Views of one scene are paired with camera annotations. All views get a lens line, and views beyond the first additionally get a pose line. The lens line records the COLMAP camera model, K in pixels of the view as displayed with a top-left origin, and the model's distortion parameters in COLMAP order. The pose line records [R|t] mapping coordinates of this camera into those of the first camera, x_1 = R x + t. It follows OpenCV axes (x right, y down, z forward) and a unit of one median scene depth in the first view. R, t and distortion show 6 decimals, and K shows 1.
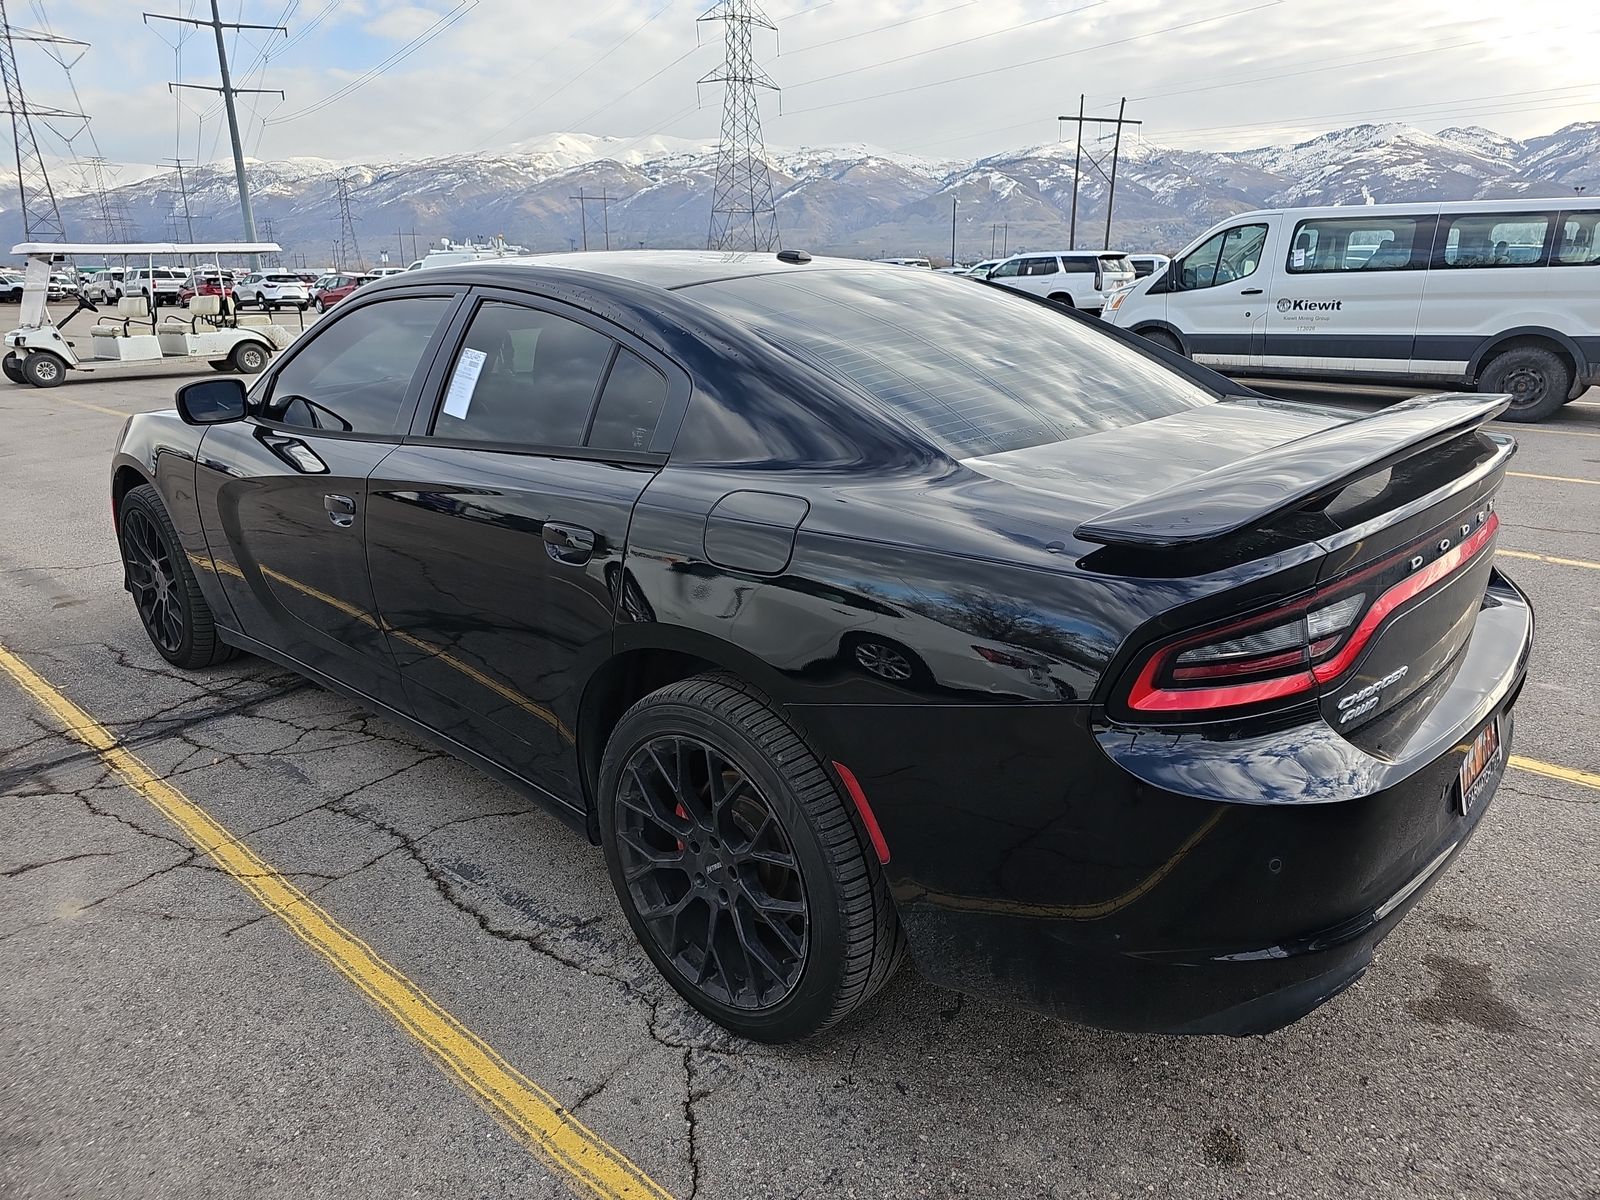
lens RADIAL K [[1055.1, 0, 801.4], [0, 1055.1, 593.5], [0, 0, 1]] dist [0.034371, -0.017901]
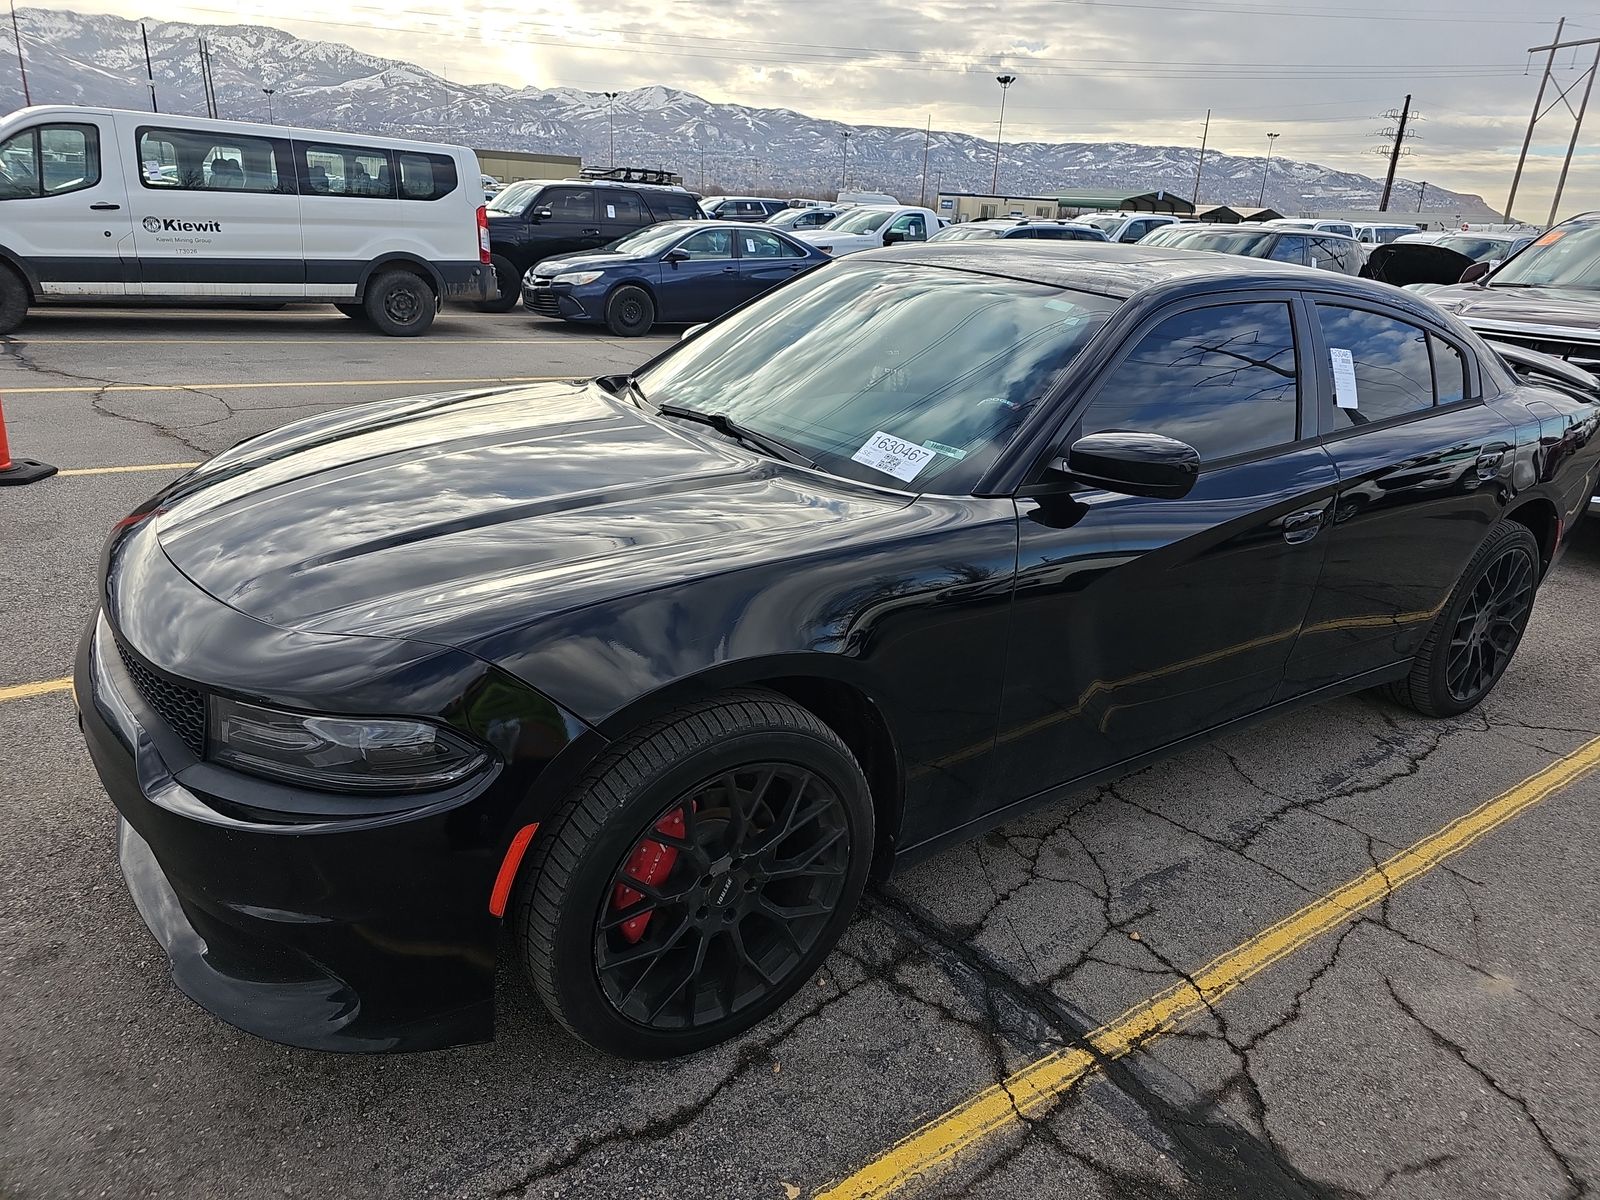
lens RADIAL K [[1055.1, 0, 801.4], [0, 1055.1, 593.5], [0, 0, 1]] dist [0.034371, -0.017901]
pose [[0.213459, -0.310547, 0.926281, -1.134523], [0.224619, 0.938333, 0.262825, -0.298223], [-0.950779, 0.151958, 0.270050, 0.915038]]
